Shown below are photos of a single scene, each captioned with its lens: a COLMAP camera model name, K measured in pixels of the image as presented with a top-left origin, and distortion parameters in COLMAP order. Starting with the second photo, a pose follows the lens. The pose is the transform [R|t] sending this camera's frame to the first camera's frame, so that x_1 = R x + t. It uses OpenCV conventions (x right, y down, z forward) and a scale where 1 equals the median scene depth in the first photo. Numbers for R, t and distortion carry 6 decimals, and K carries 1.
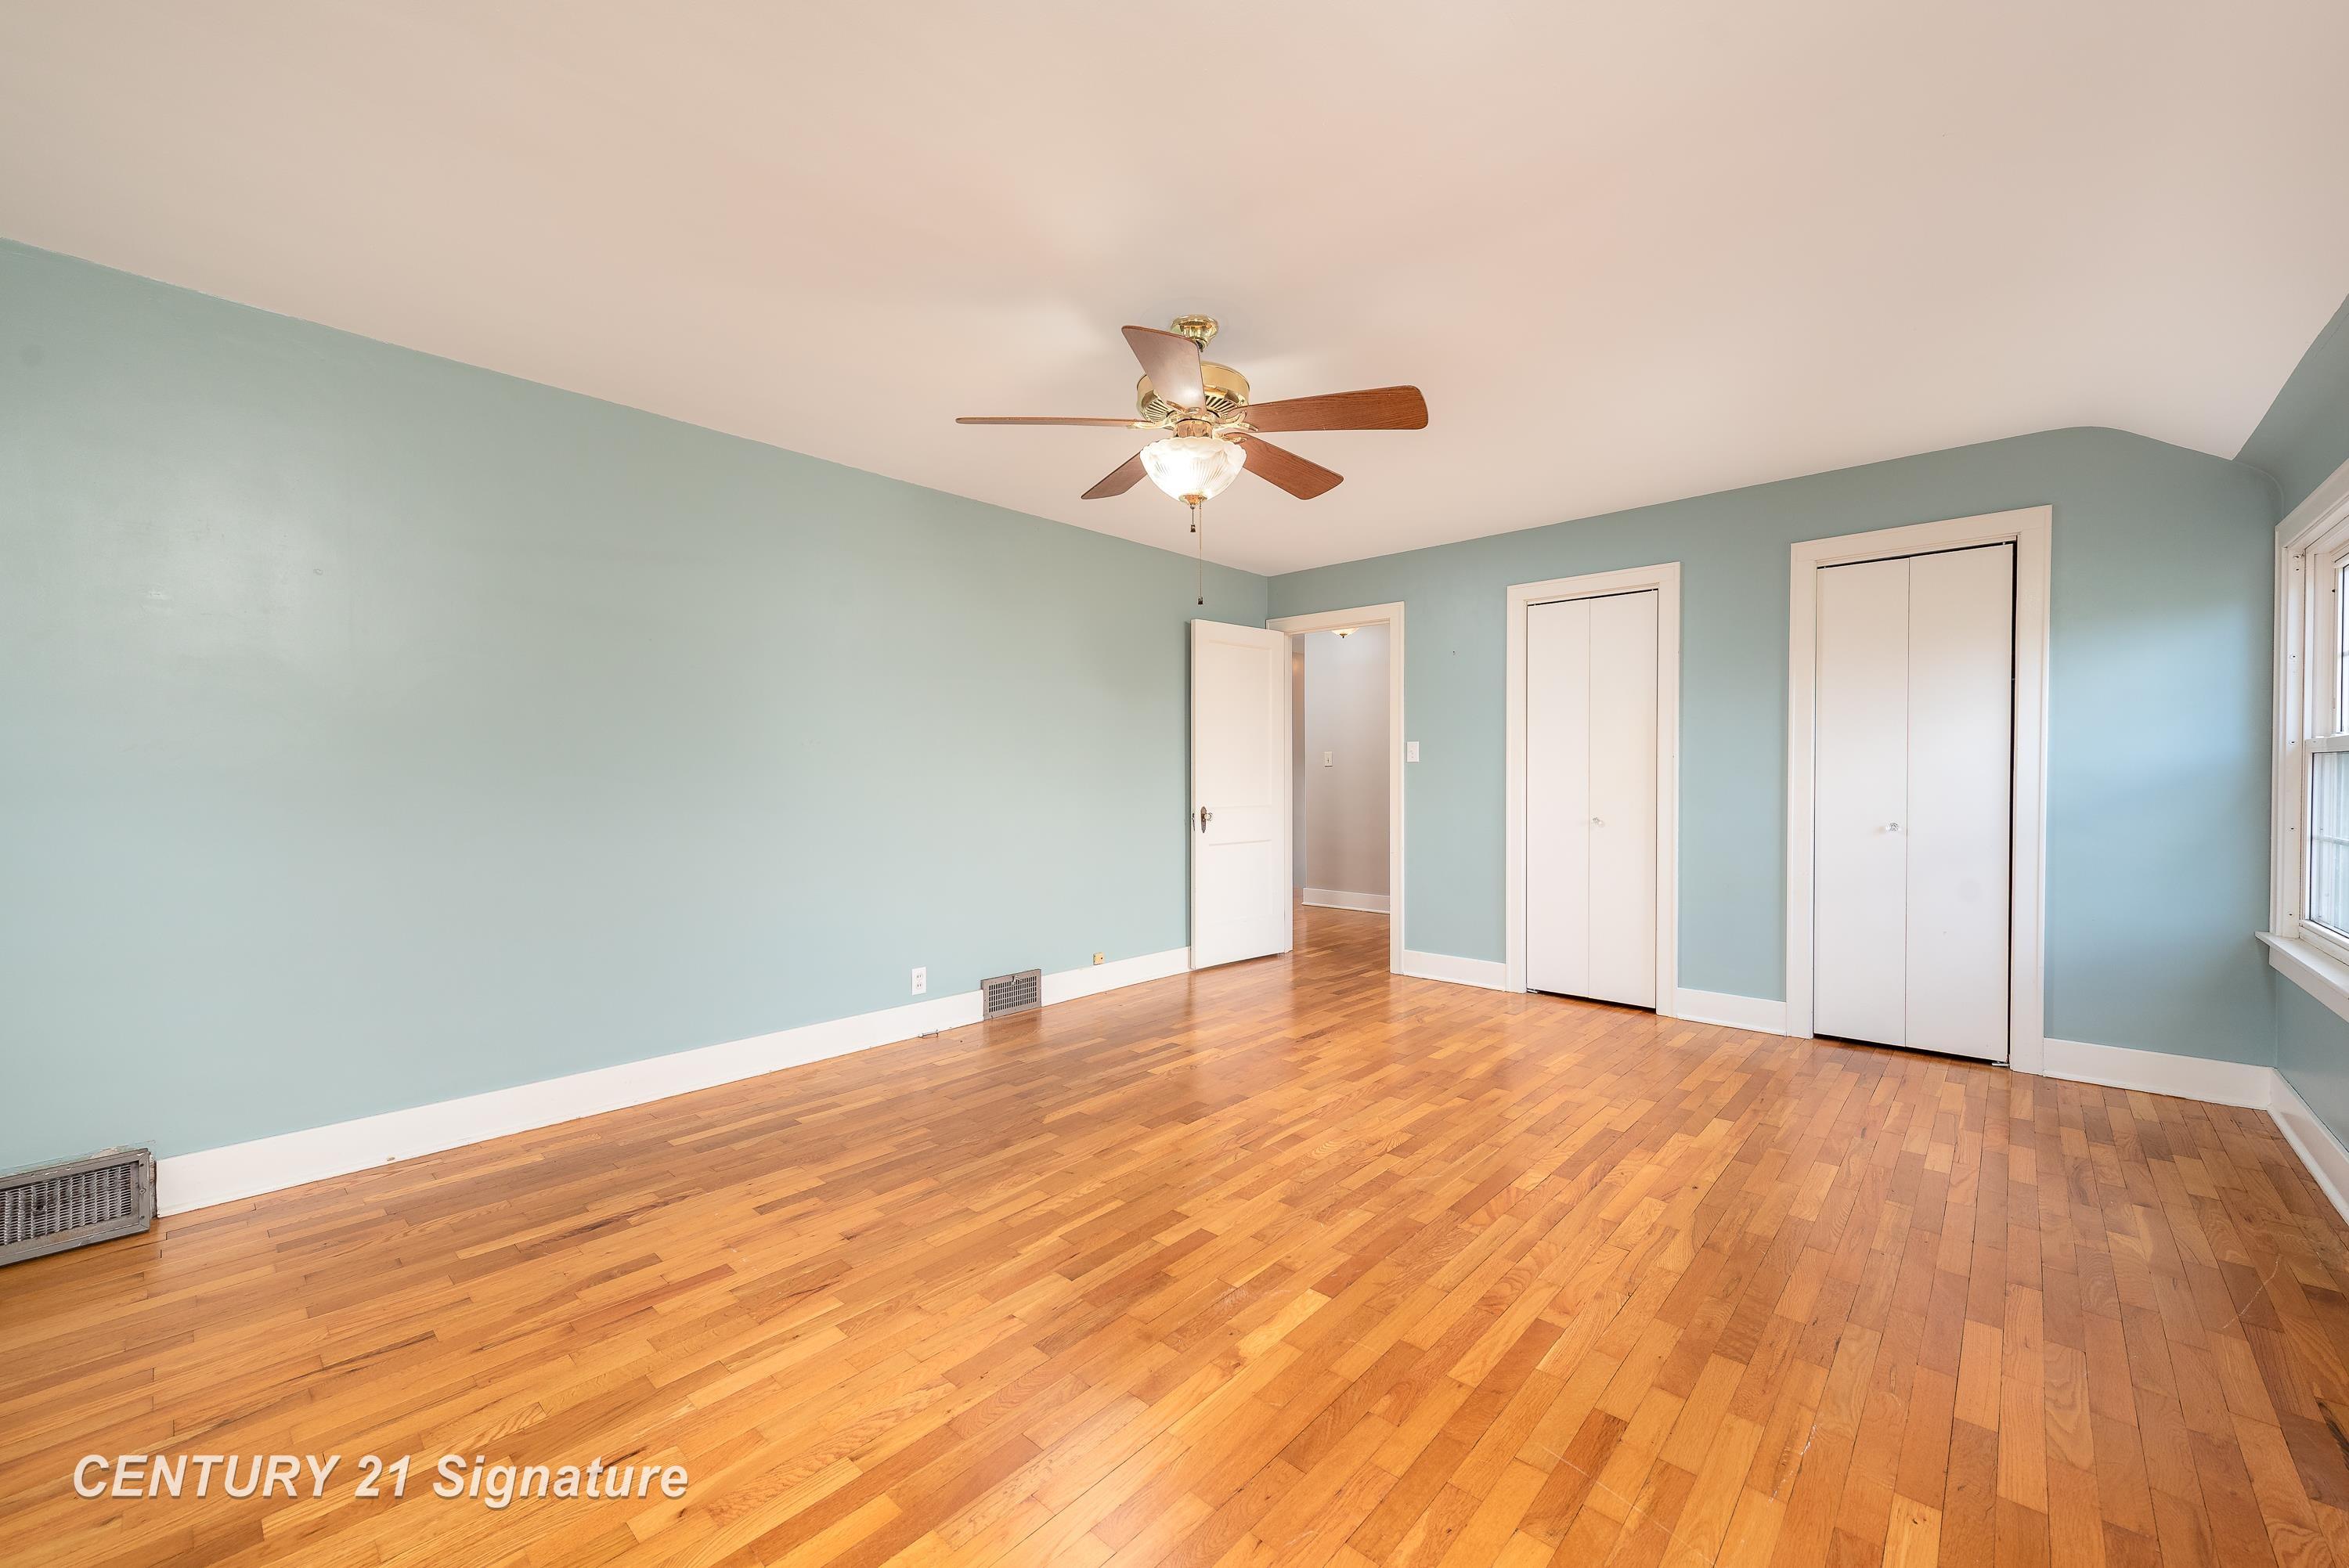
lens RADIAL K [[910.5, 0, 1168.8], [0, 910.5, 791.5], [0, 0, 1]] dist [0.015584, -0.005579]
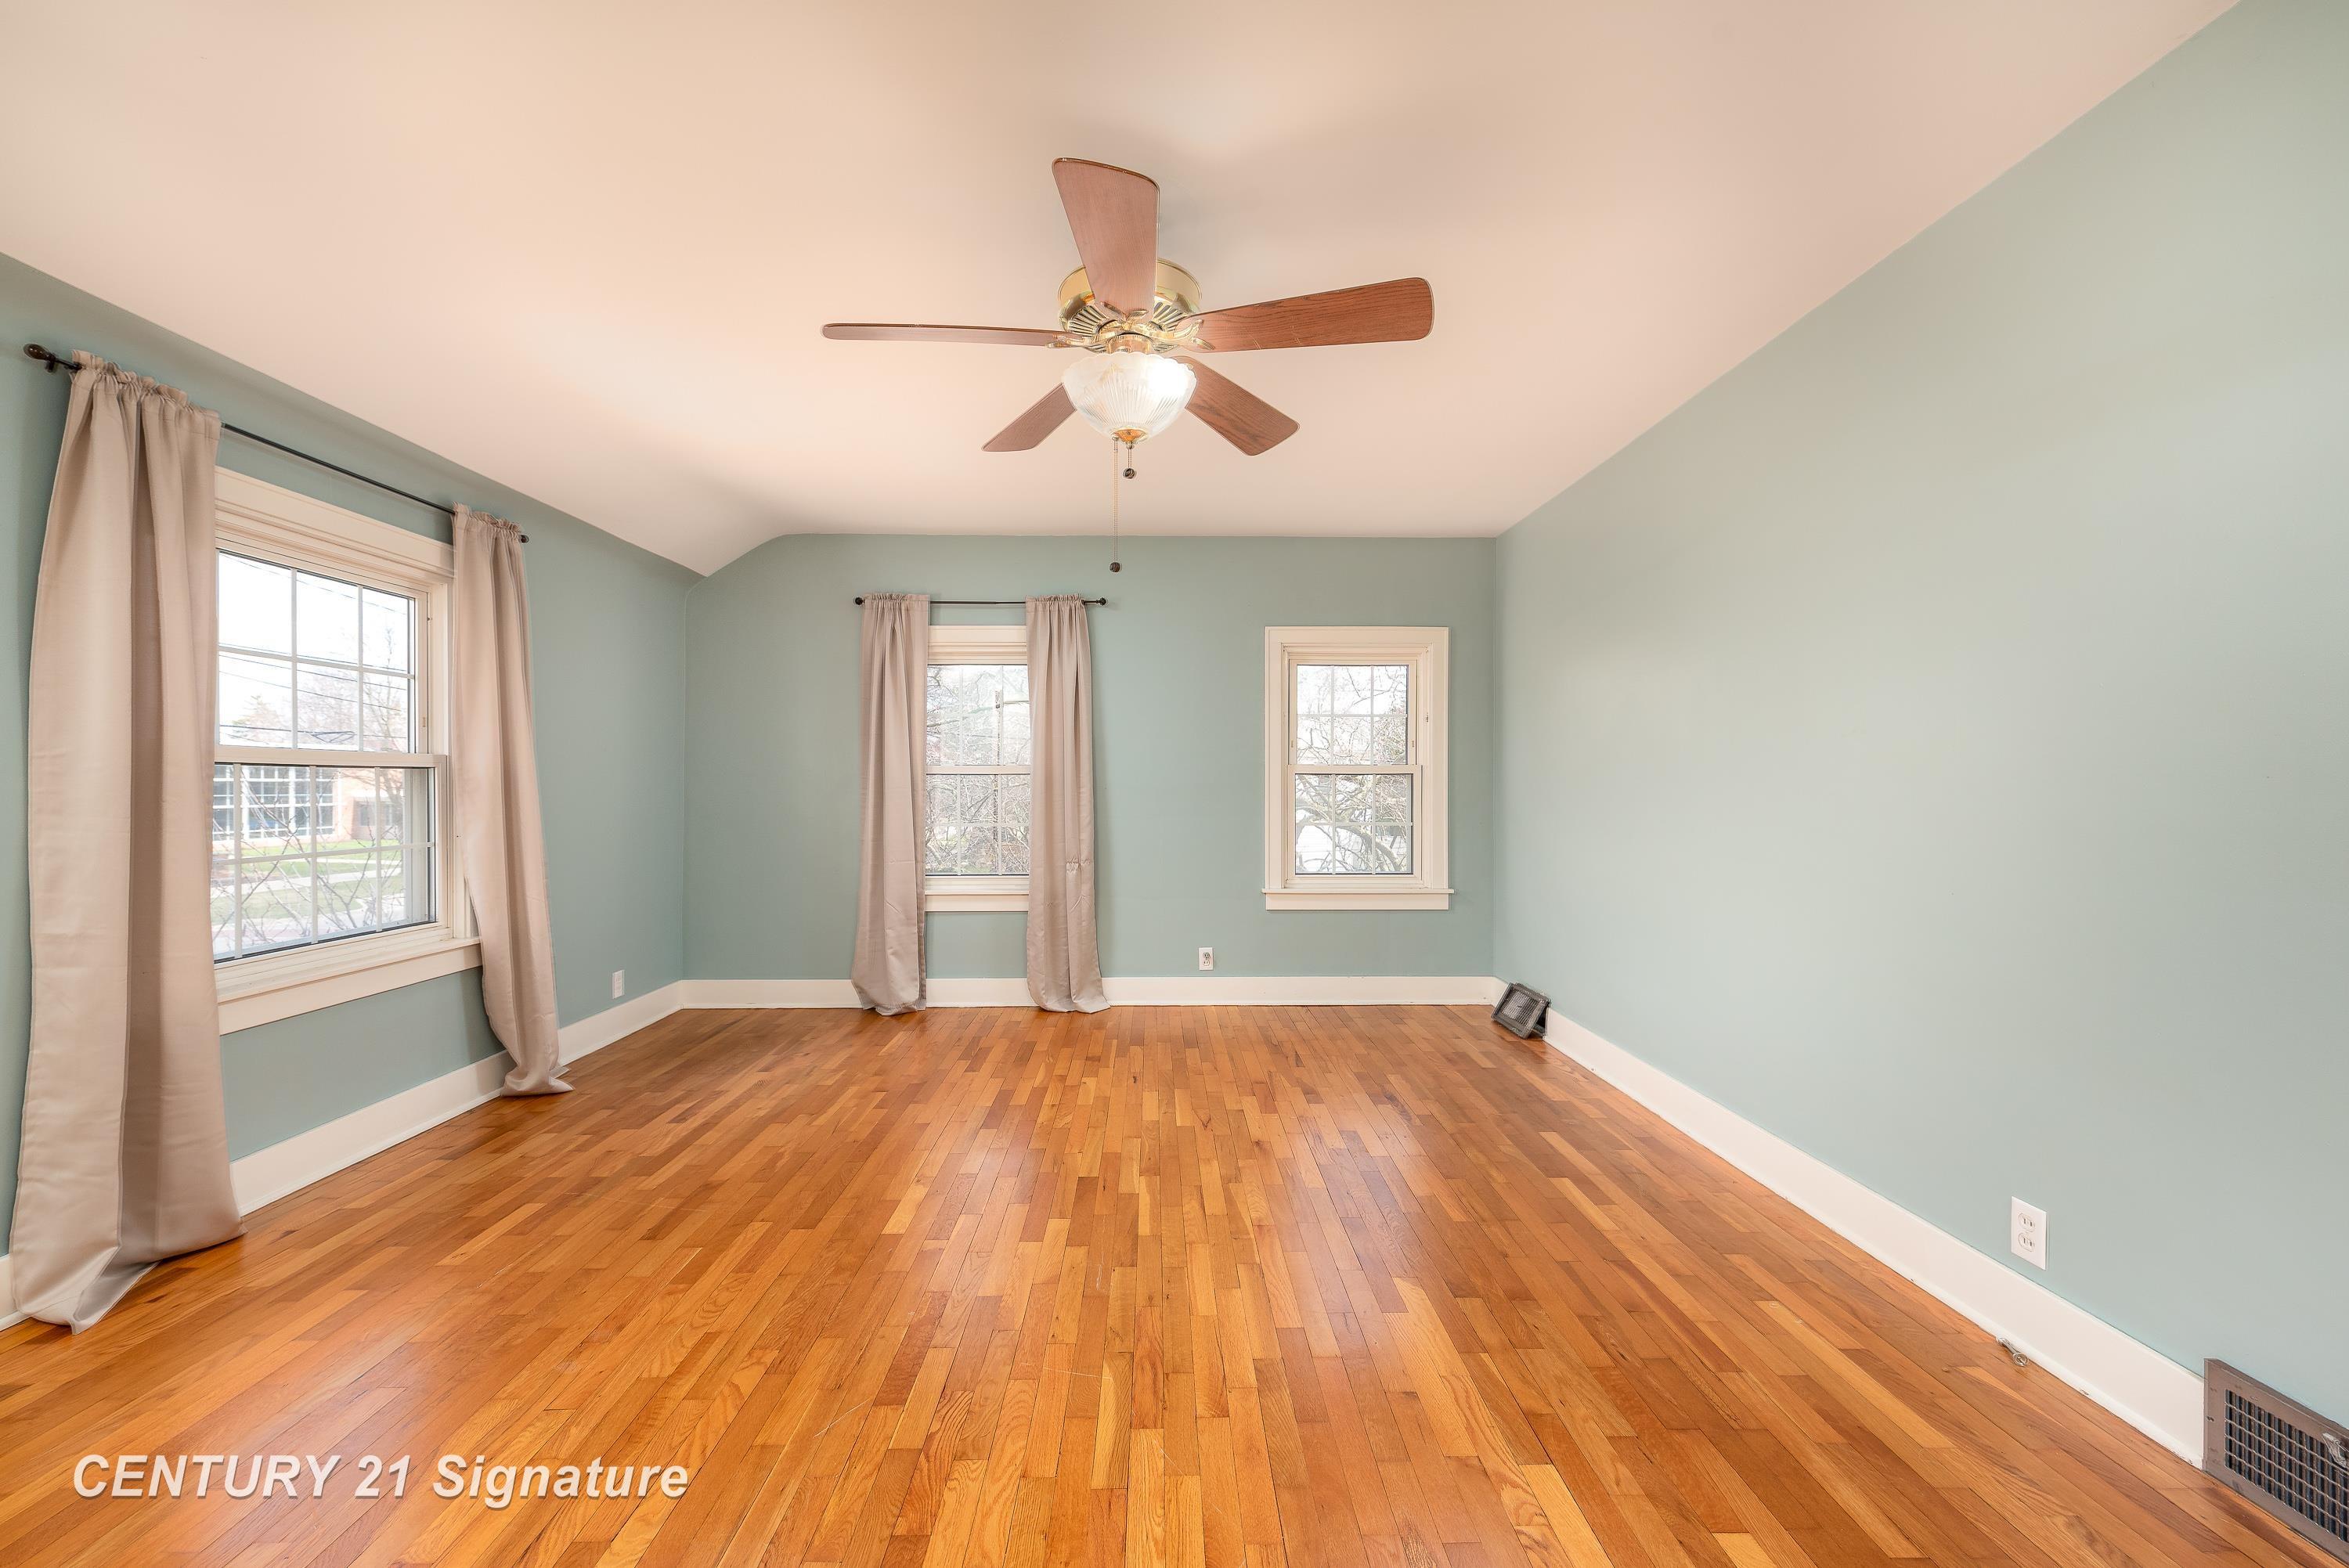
lens RADIAL K [[920.1, 0, 1167.4], [0, 920.1, 787.3], [0, 0, 1]] dist [0.016599, -0.005856]
pose [[-0.721661, 0.005344, -0.692226, 0.455649], [-0.009899, 0.999788, 0.018039, -0.024537], [0.692176, 0.019870, -0.721455, 1.309407]]
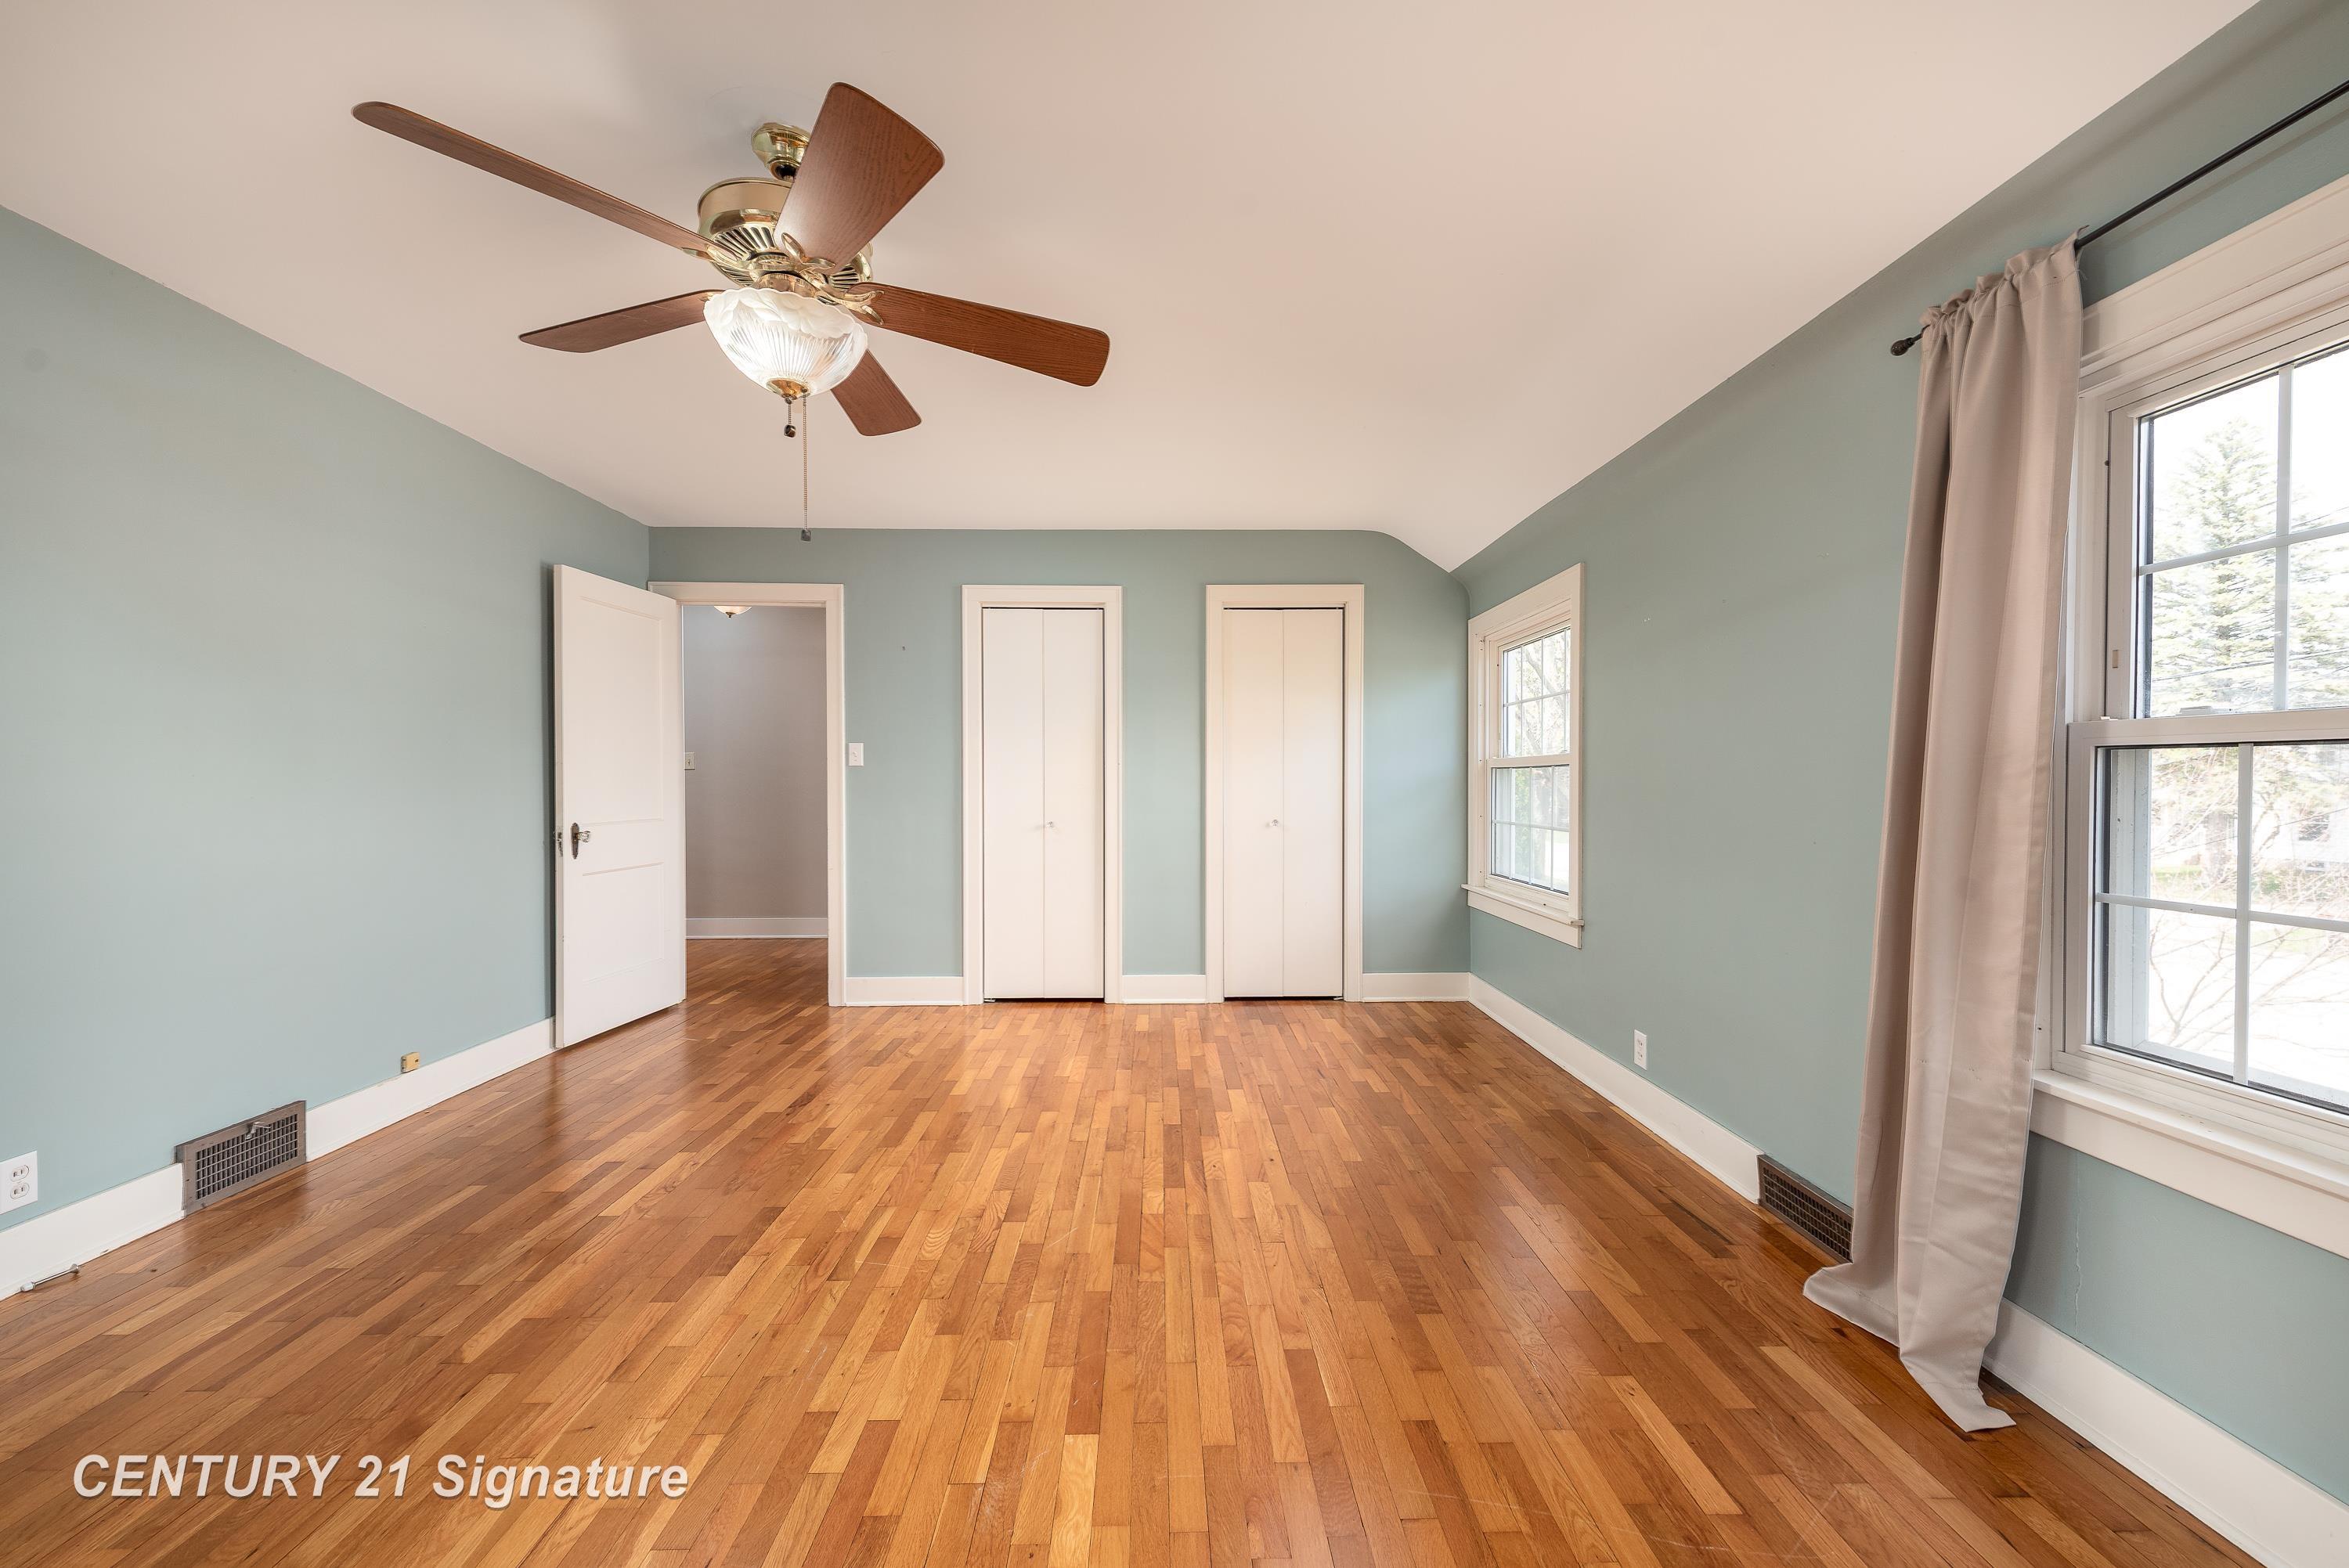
lens RADIAL K [[910.5, 0, 1168.8], [0, 910.5, 791.5], [0, 0, 1]] dist [0.015584, -0.005579]
pose [[0.725451, -0.005696, 0.688250, -0.203683], [0.009905, 0.999949, -0.002165, -0.003381], [-0.688202, 0.008388, 0.725470, 0.232855]]
